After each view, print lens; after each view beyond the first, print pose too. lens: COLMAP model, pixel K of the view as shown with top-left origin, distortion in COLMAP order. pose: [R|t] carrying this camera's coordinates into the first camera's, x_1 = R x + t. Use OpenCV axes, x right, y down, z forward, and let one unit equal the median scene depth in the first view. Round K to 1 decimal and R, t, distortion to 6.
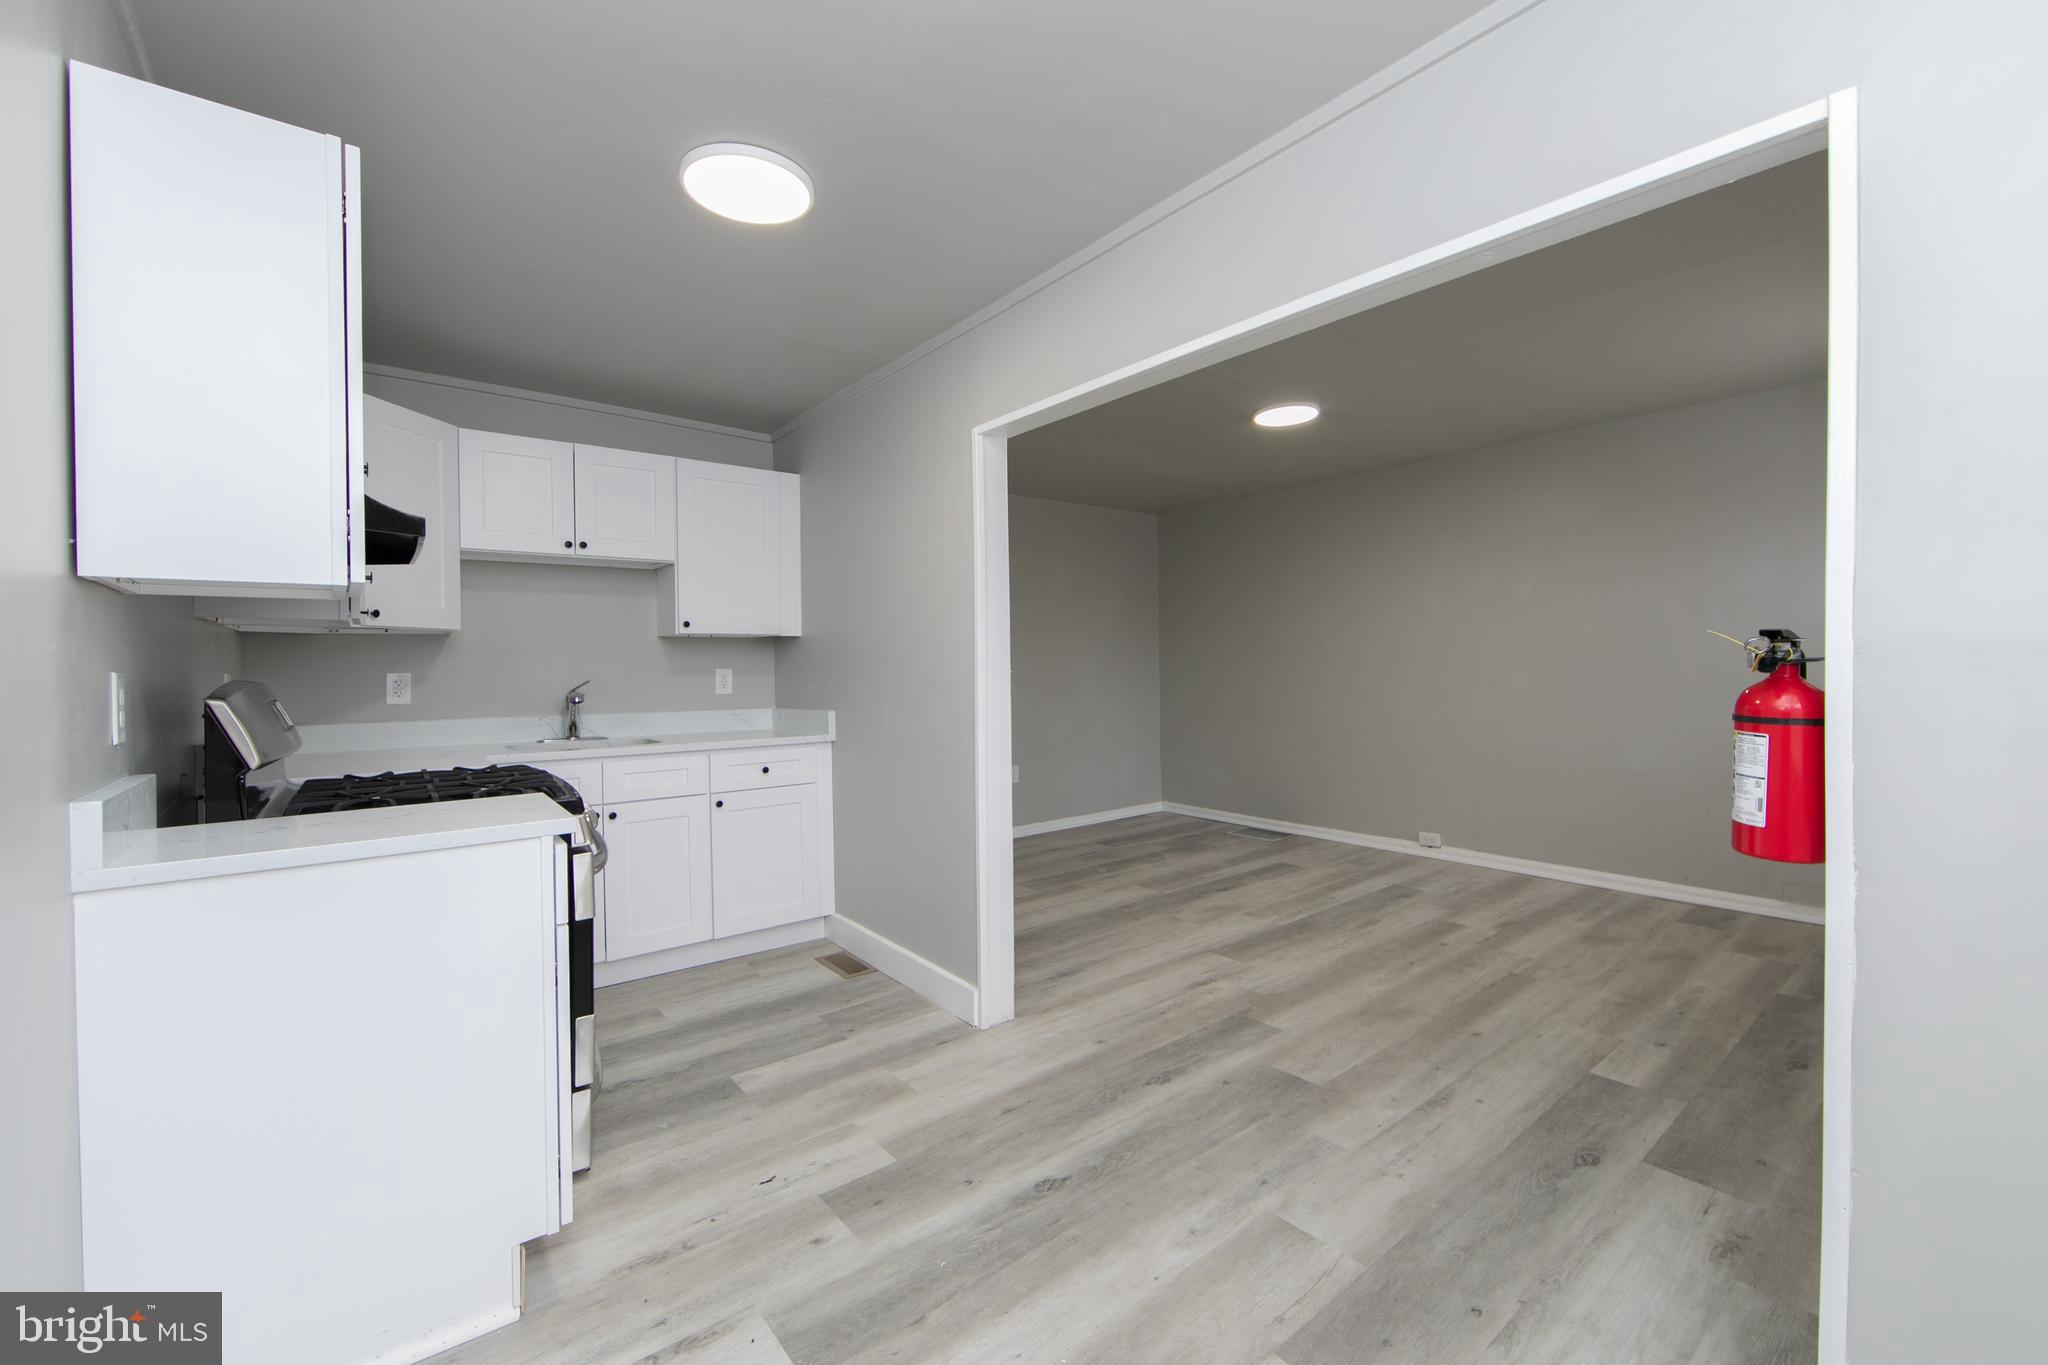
lens RADIAL K [[822.4, 0, 1020.6], [0, 822.4, 666.4], [0, 0, 1]] dist [-0.000469, -0.003869]
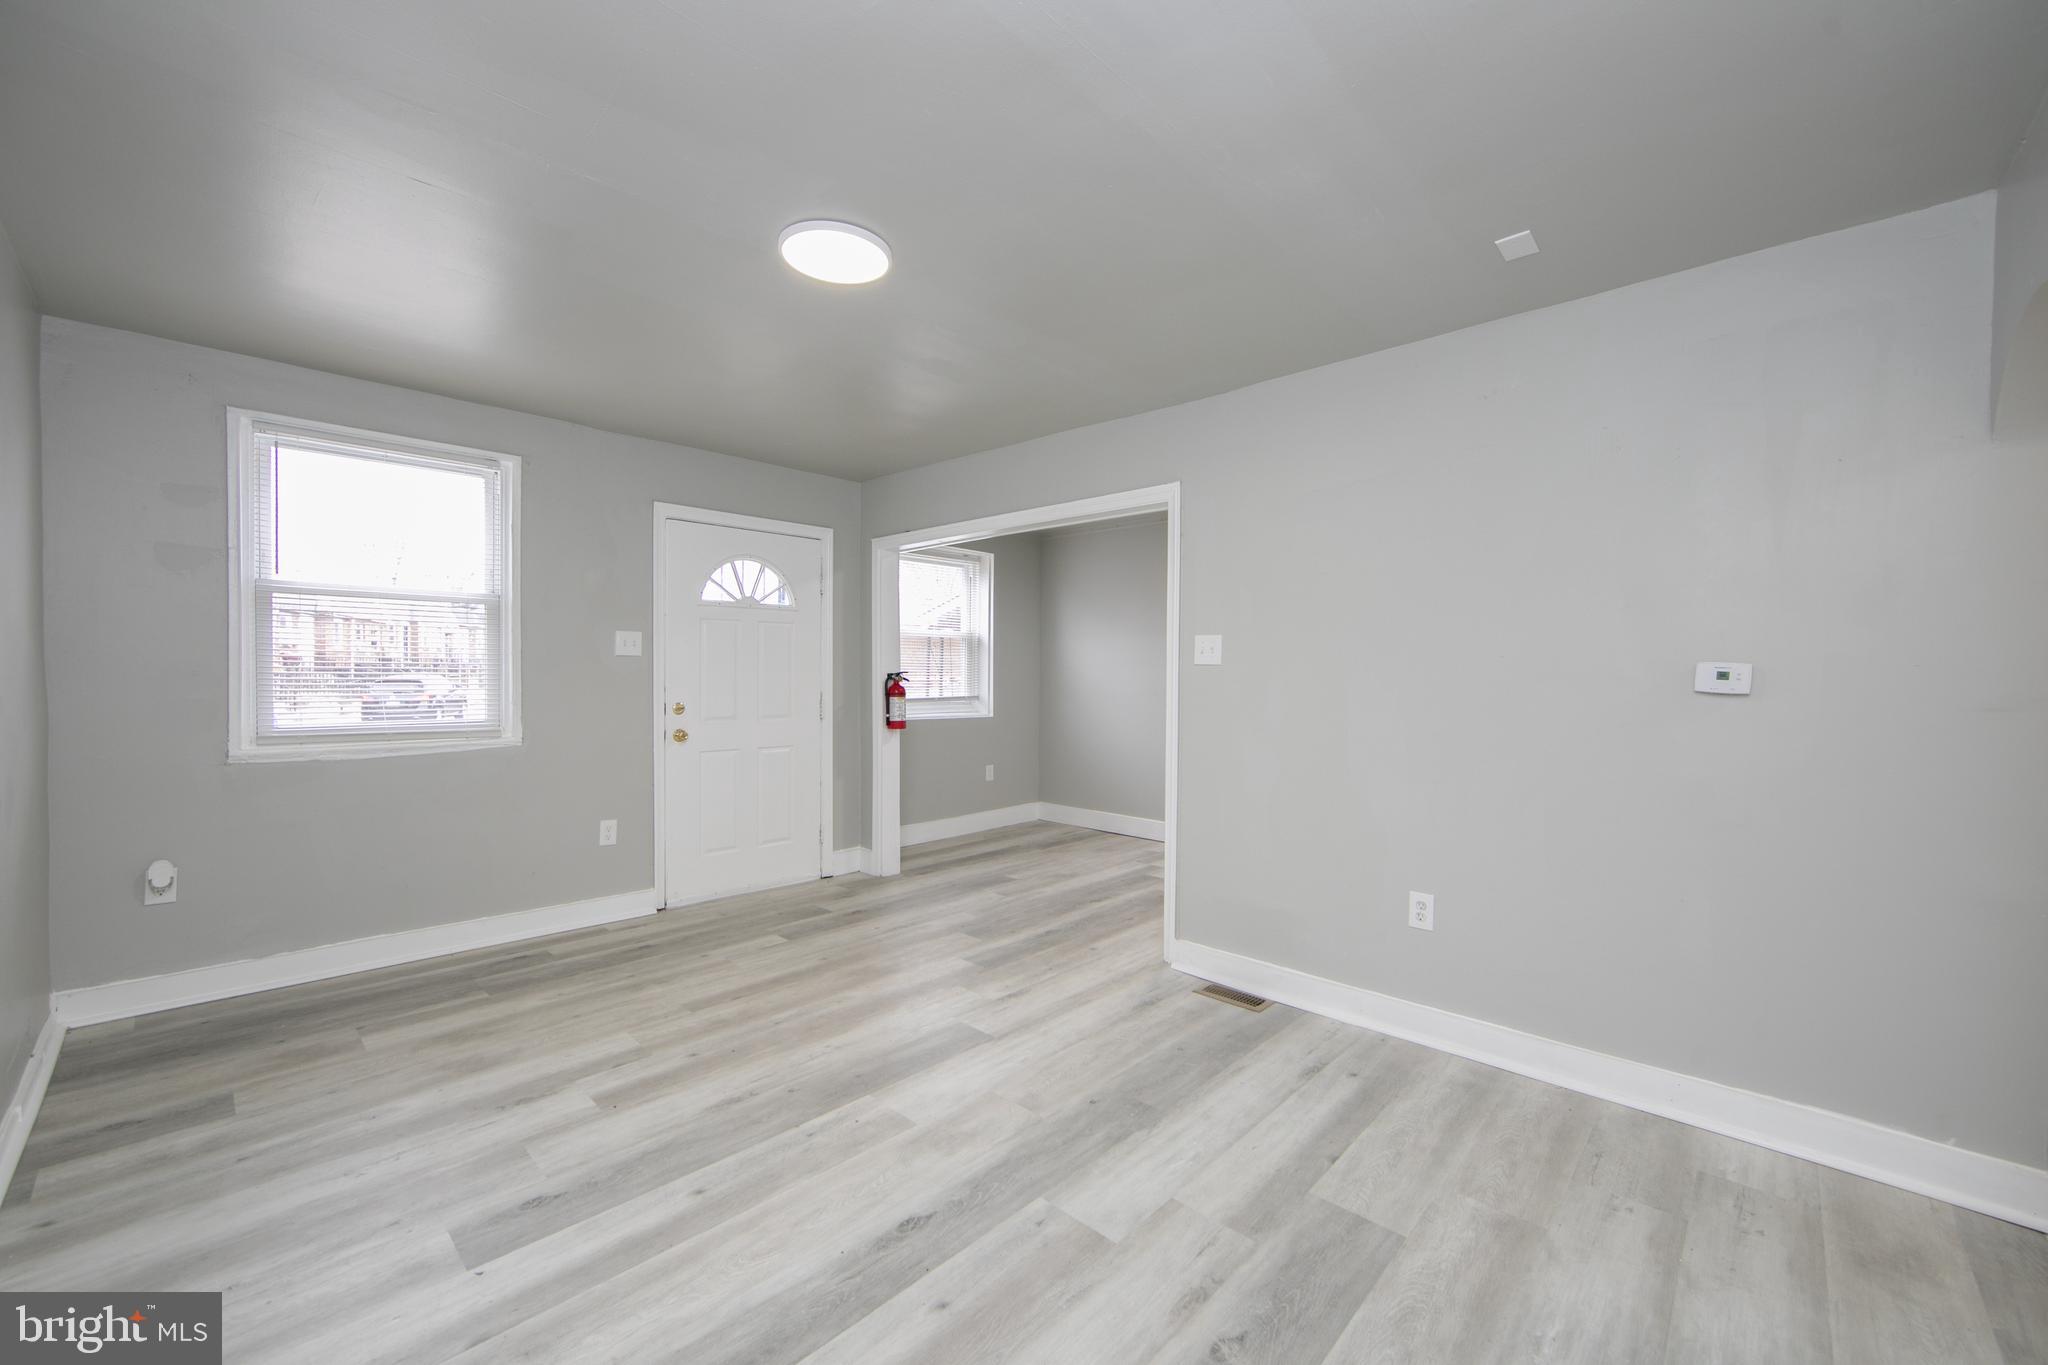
lens RADIAL K [[810.5, 0, 1029.1], [0, 810.5, 685.2], [0, 0, 1]] dist [-0.011408, 0.002454]
pose [[-0.989065, 0.013789, -0.146835, 0.327396], [0.010968, 0.999740, 0.020003, -0.023228], [0.147073, 0.018174, -0.988959, 1.905677]]
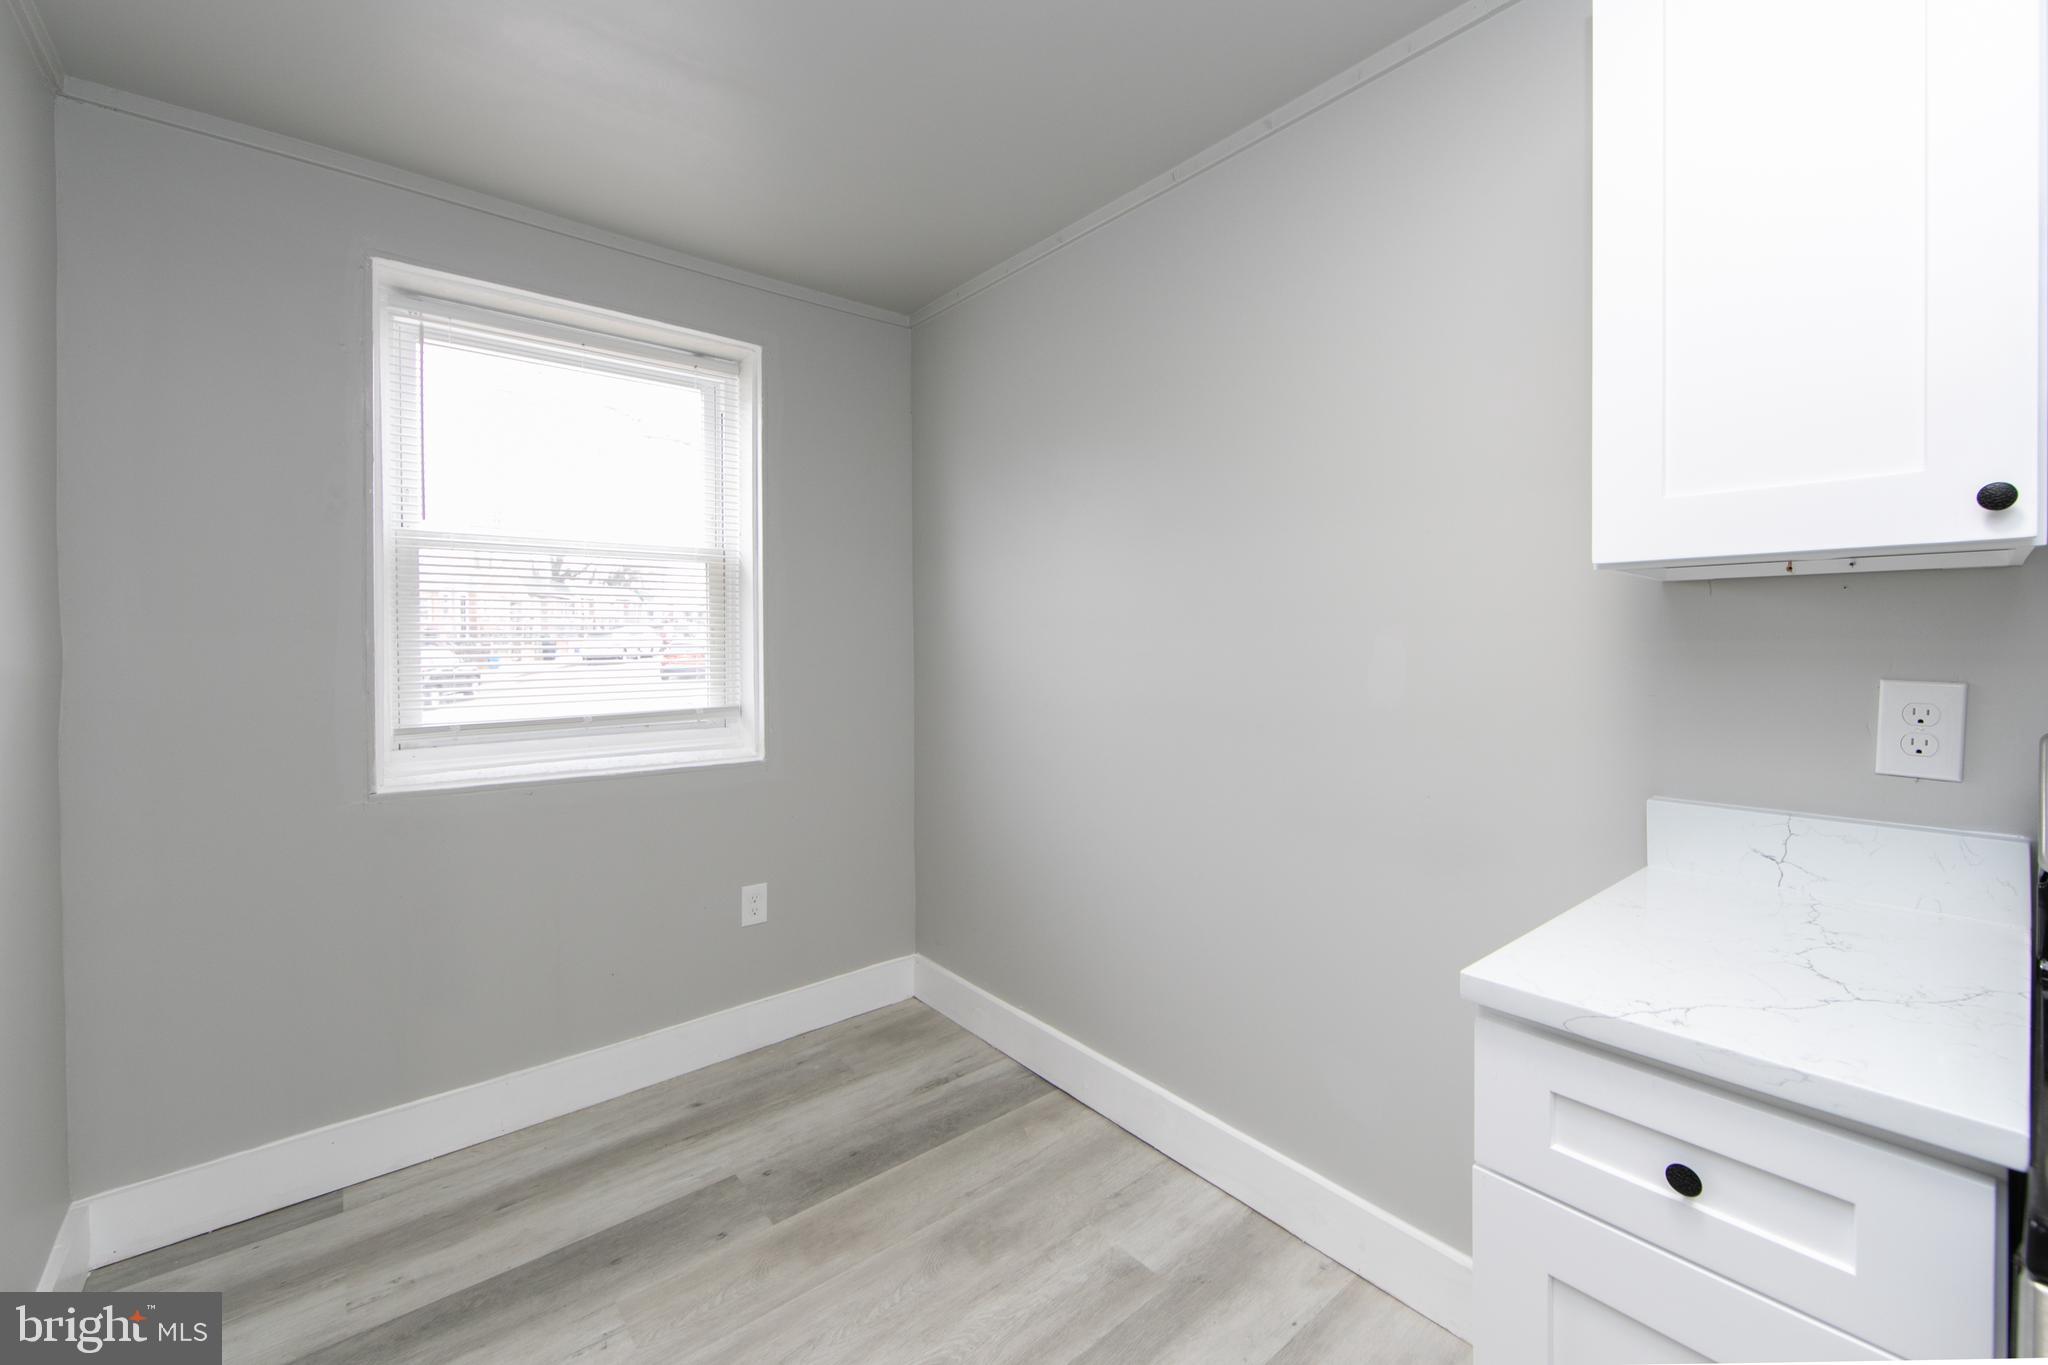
lens RADIAL K [[827.5, 0, 1077.7], [0, 827.5, 652.2], [0, 0, 1]] dist [-0.007561, 0.000131]
pose [[-0.998200, 0.018911, -0.056914, -0.129398], [0.017998, 0.999702, 0.016519, -0.019181], [0.057209, 0.015465, -0.998242, 0.742530]]
